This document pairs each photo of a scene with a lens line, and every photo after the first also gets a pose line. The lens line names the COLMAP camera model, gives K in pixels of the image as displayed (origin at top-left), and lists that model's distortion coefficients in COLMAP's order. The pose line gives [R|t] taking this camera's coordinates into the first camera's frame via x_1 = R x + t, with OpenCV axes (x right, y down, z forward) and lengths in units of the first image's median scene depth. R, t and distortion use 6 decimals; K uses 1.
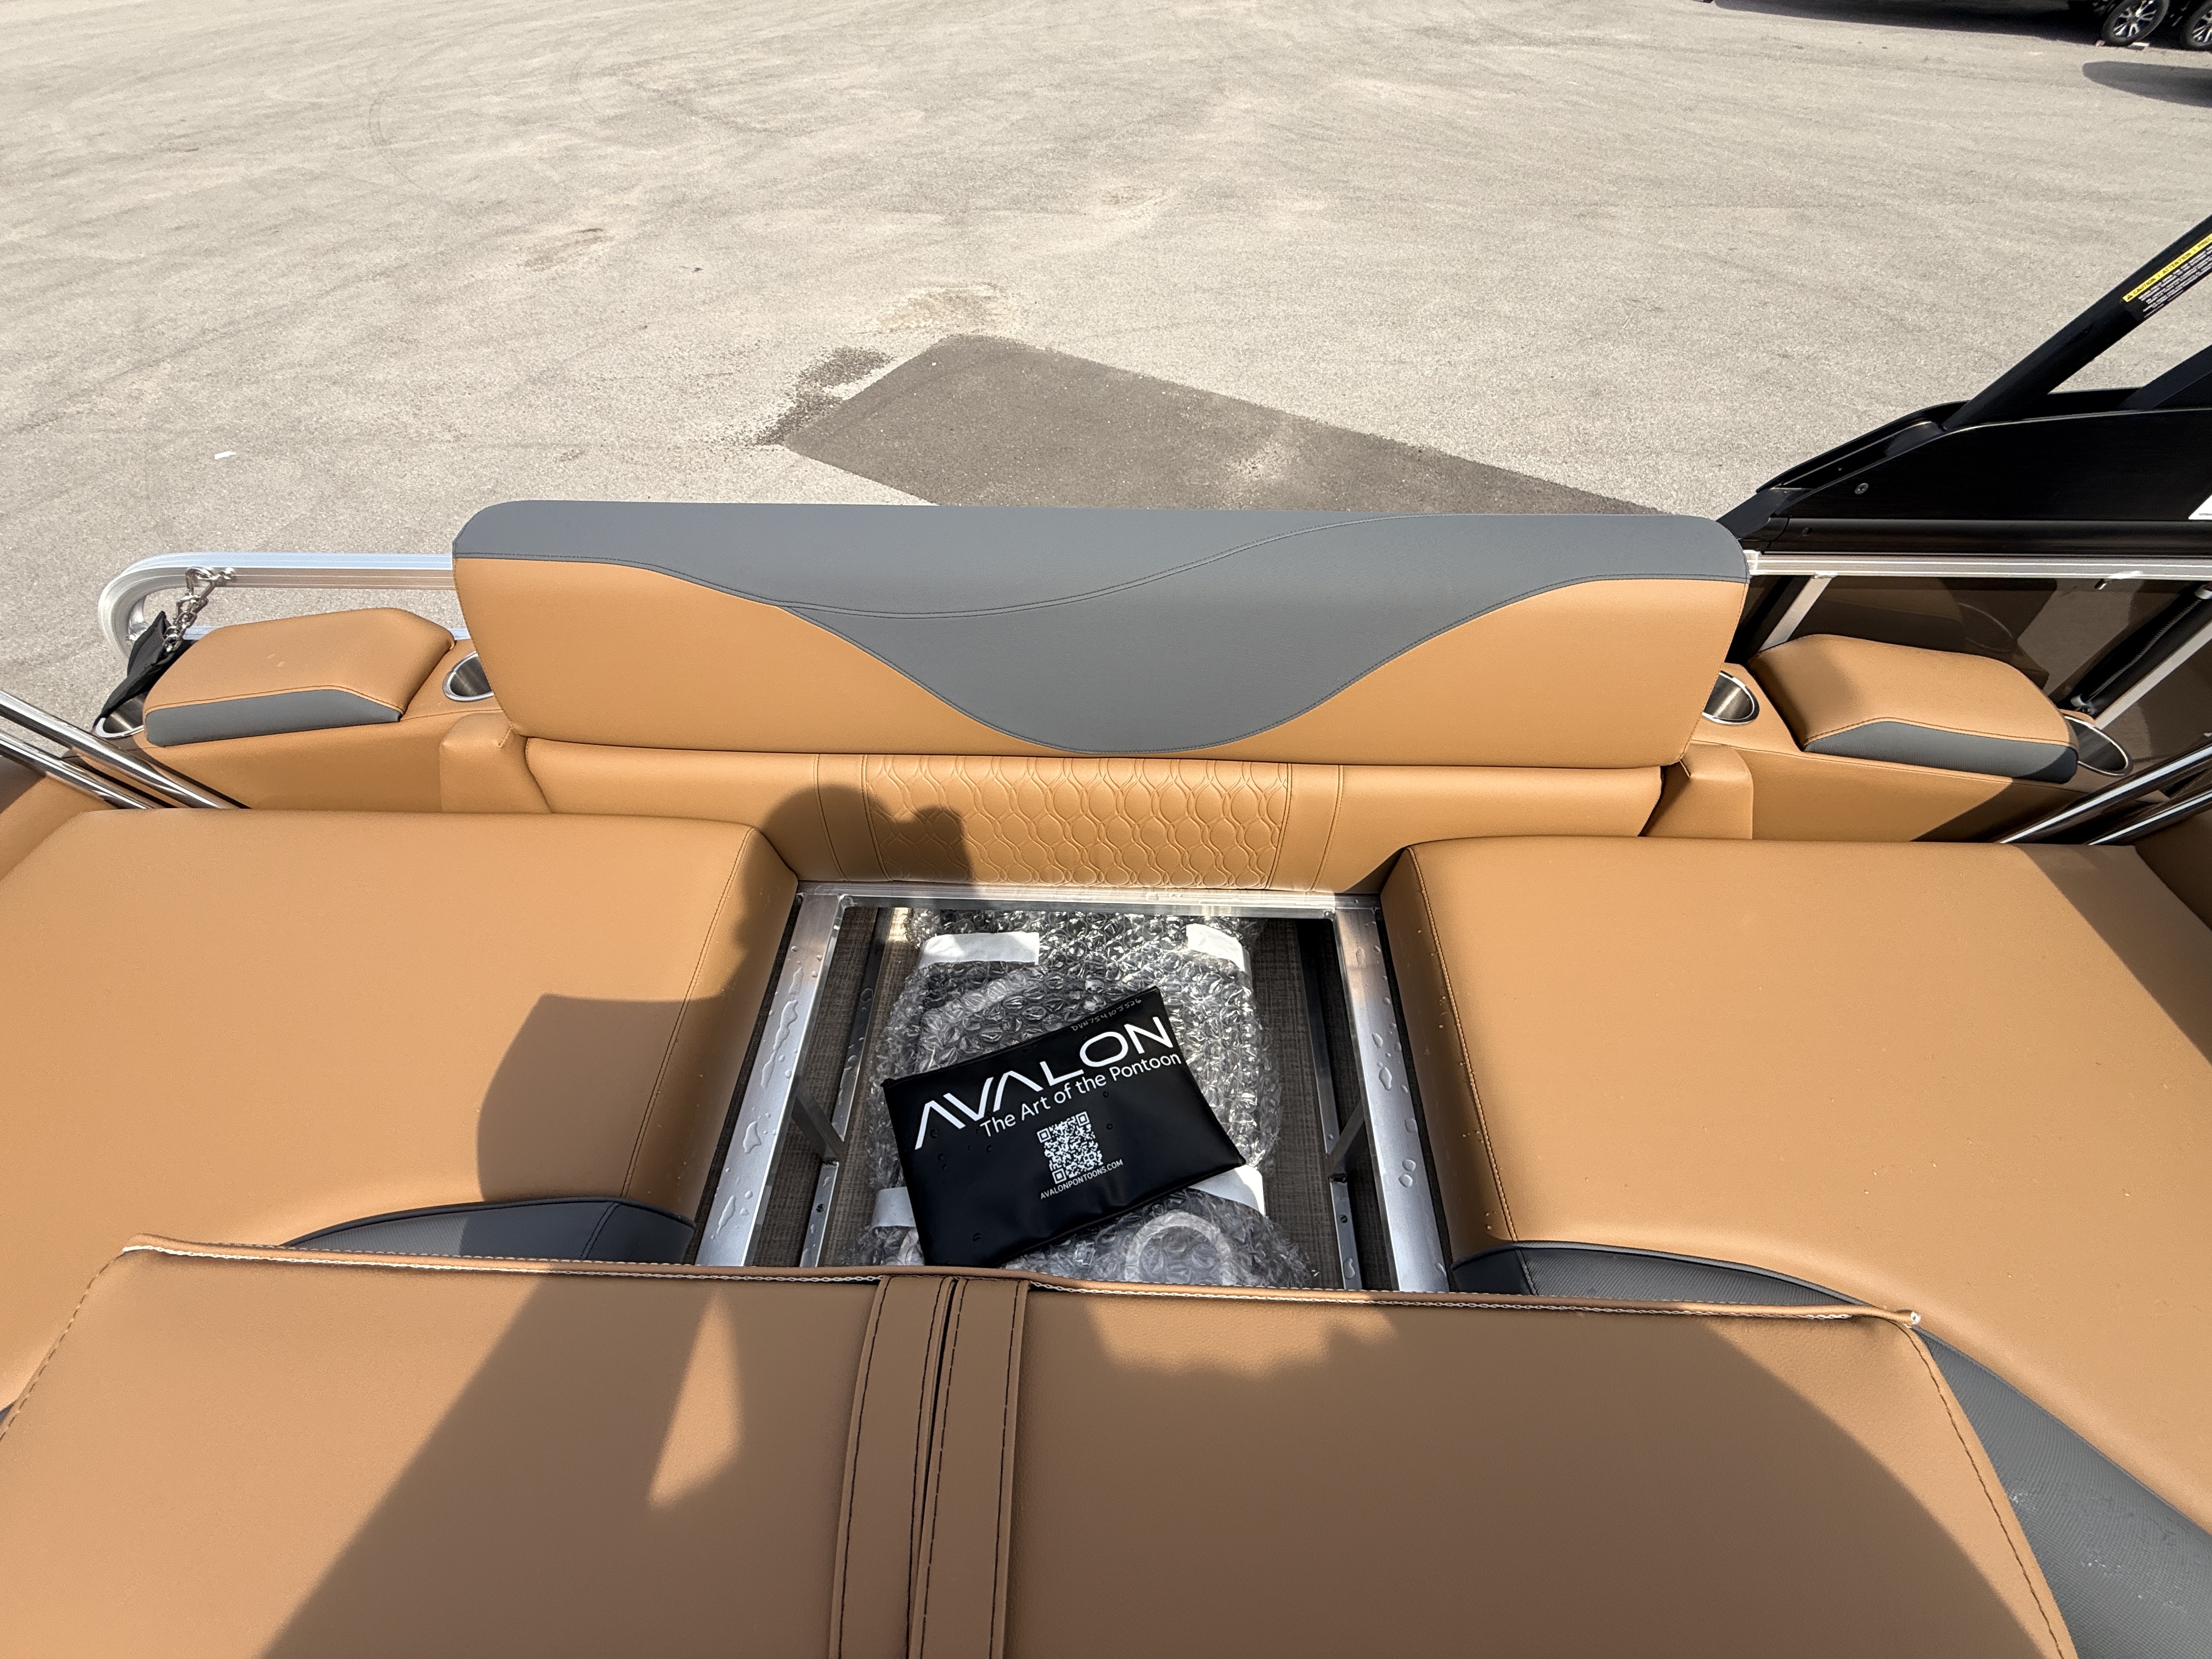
lens RADIAL K [[882.1, 0, 1100.2], [0, 882.1, 828.2], [0, 0, 1]] dist [-0.000611, 0.000273]
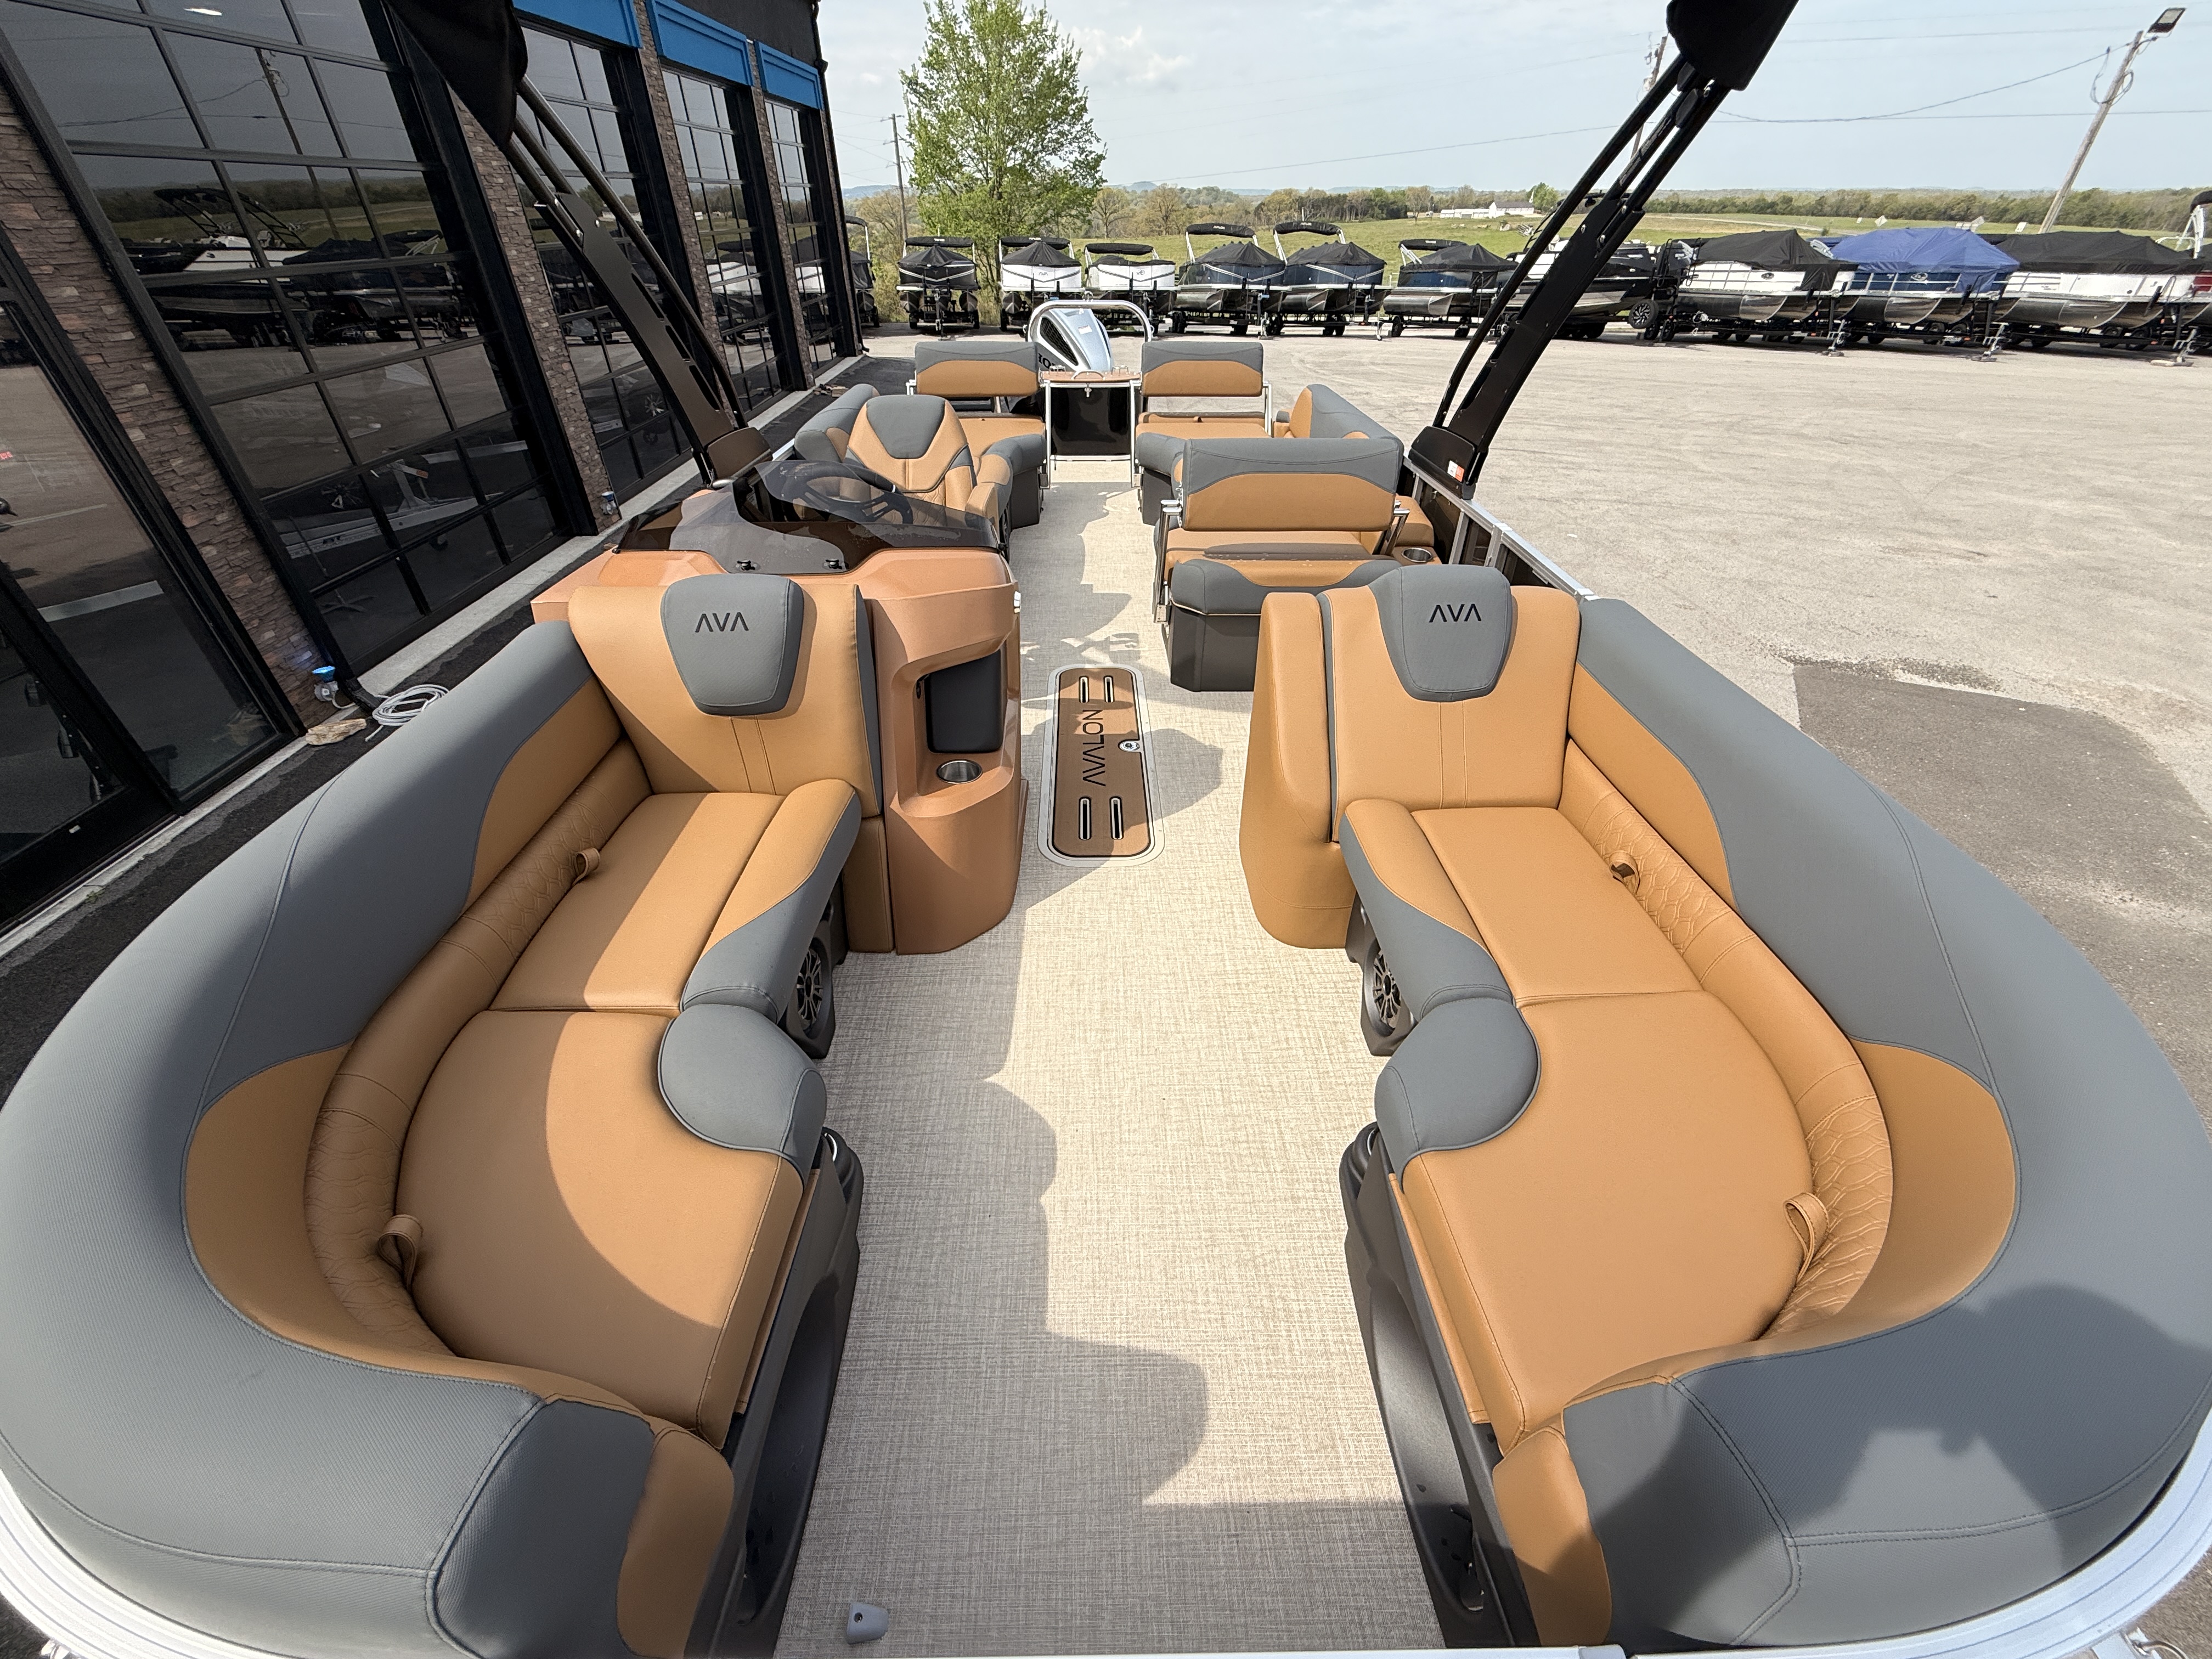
lens RADIAL K [[882.1, 0, 1105.4], [0, 882.1, 828.3], [0, 0, 1]] dist [-0.000611, 0.000273]
pose [[0.050895, 0.575130, -0.816477, 0.511463], [-0.774799, 0.538582, 0.331083, 0.028810], [0.630156, 0.615755, 0.473021, -0.058863]]
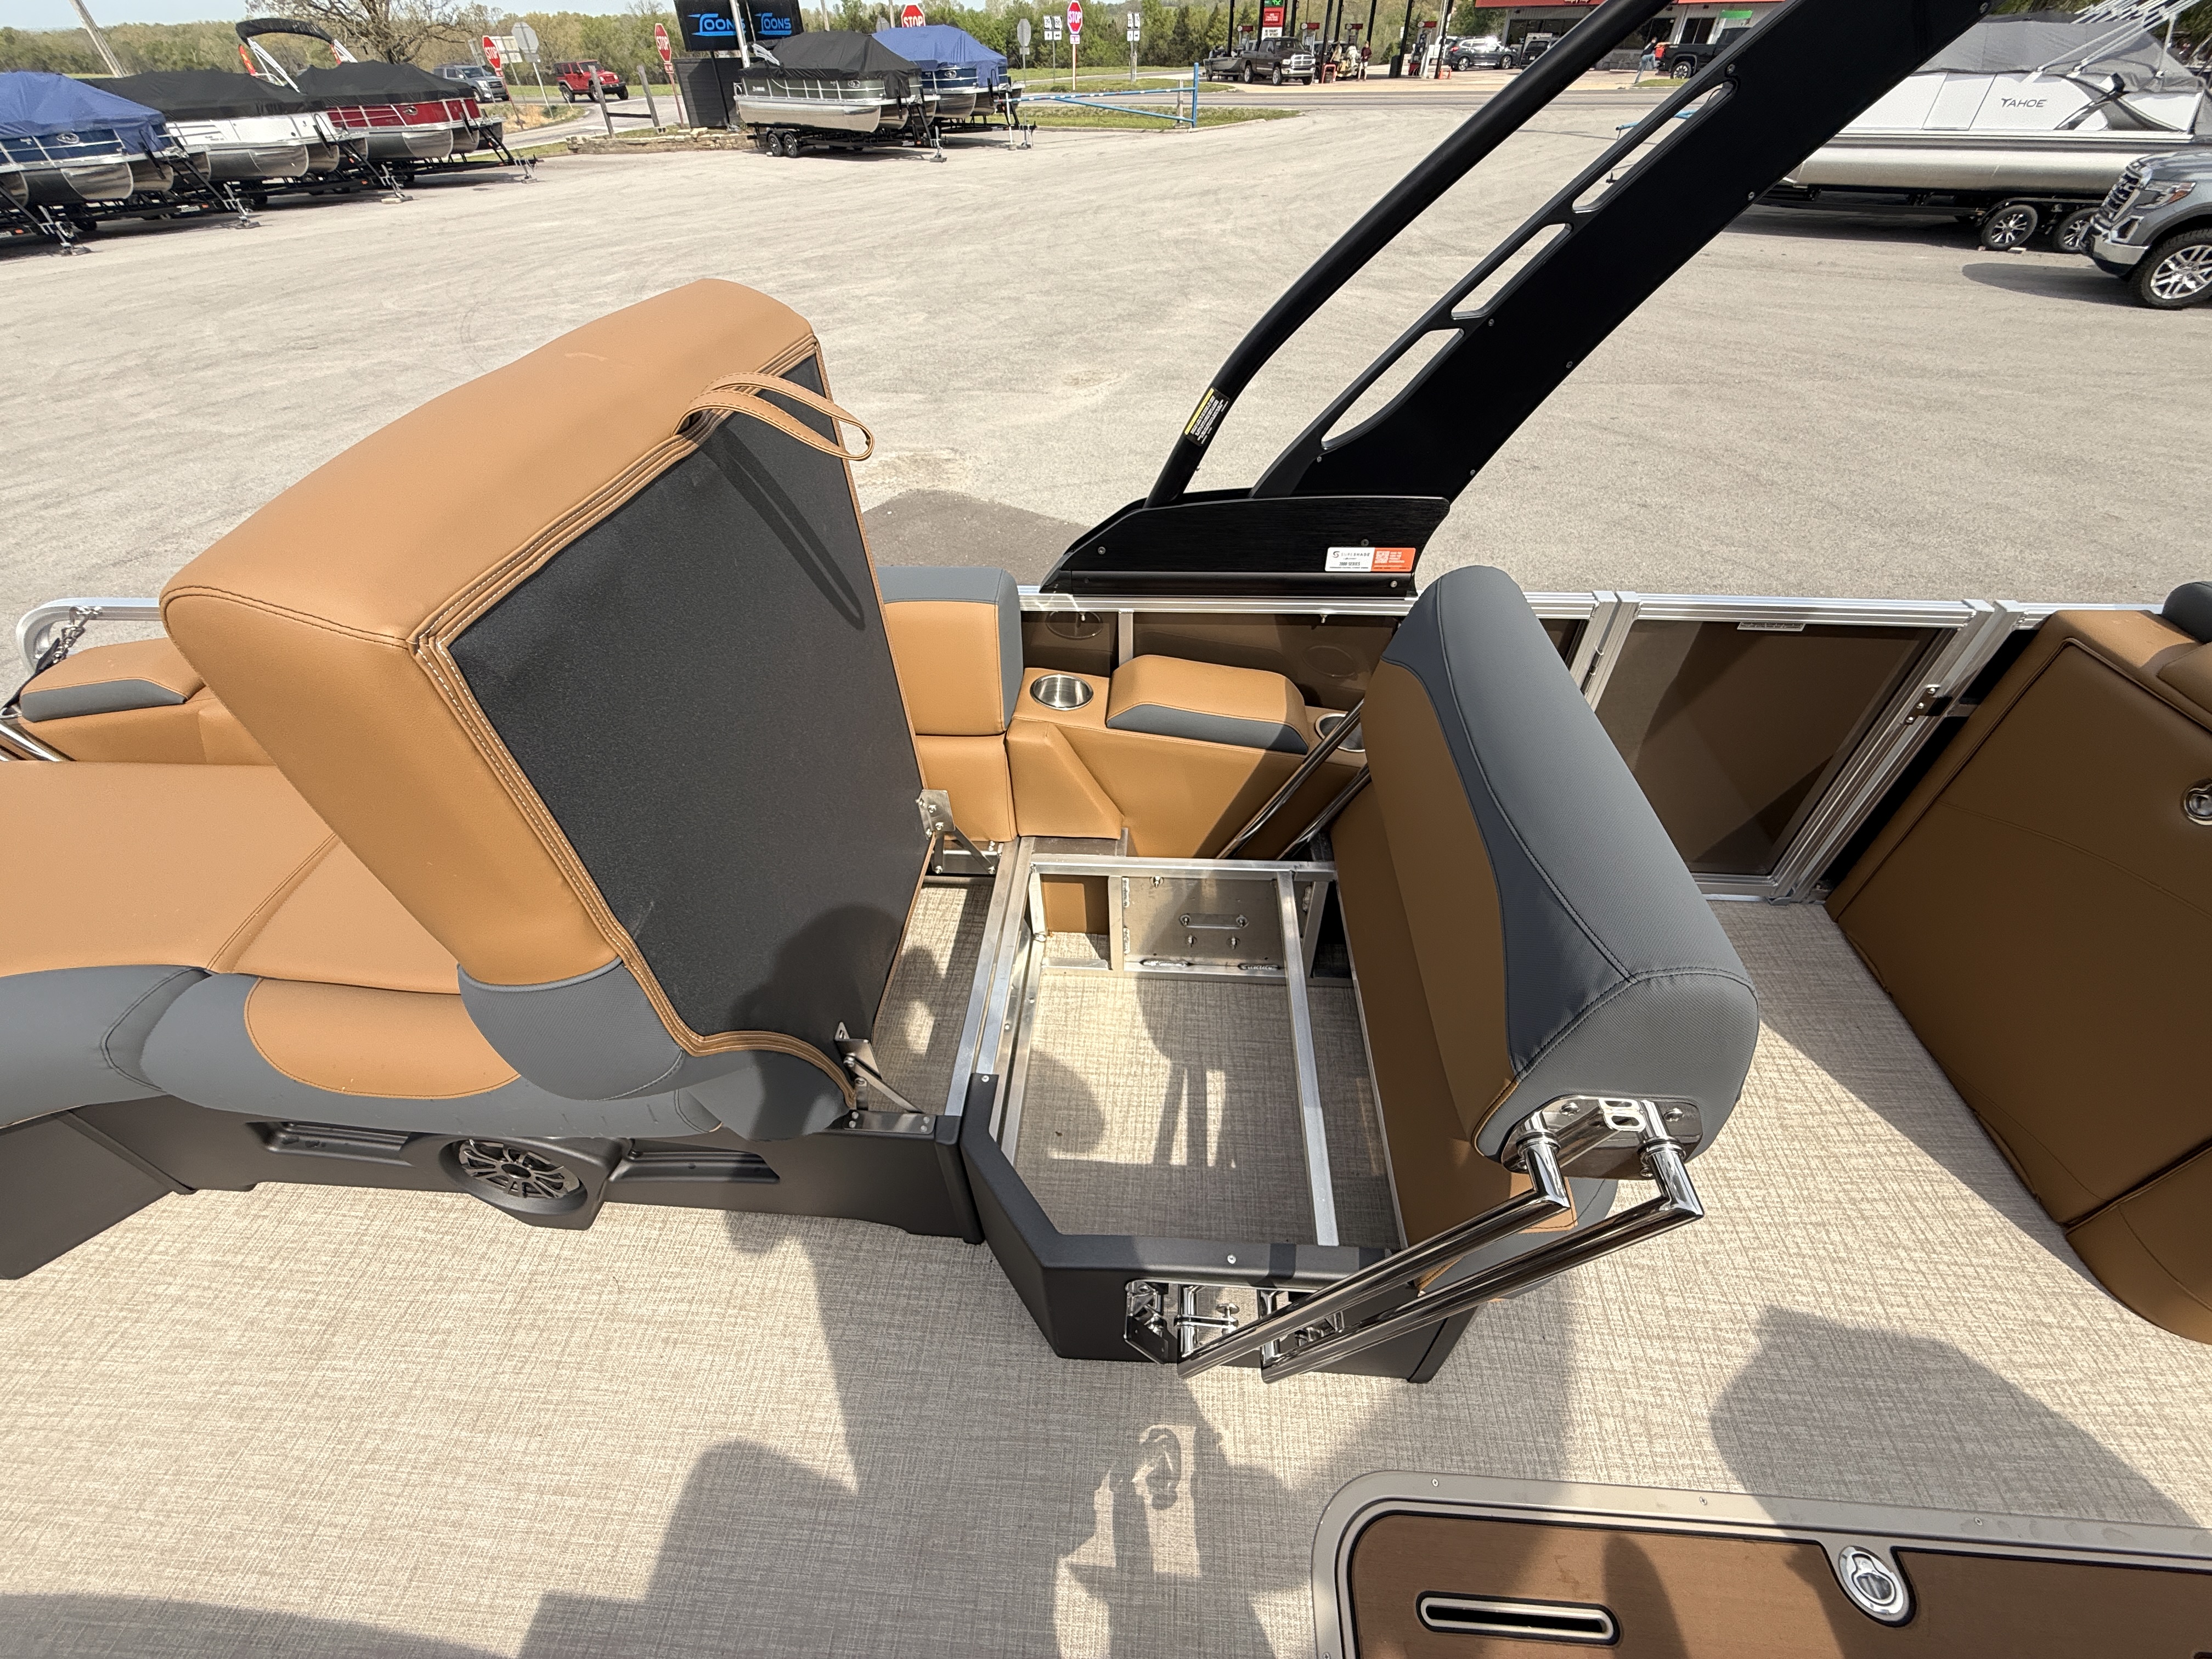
lens RADIAL K [[882.1, 0, 1101.5], [0, 882.1, 825.0], [0, 0, 1]] dist [-0.000611, 0.000273]
pose [[0.999263, 0.012238, -0.036394, 0.101252], [-0.017639, 0.988221, -0.152011, 0.034938], [0.034105, 0.152541, 0.987709, -0.049212]]
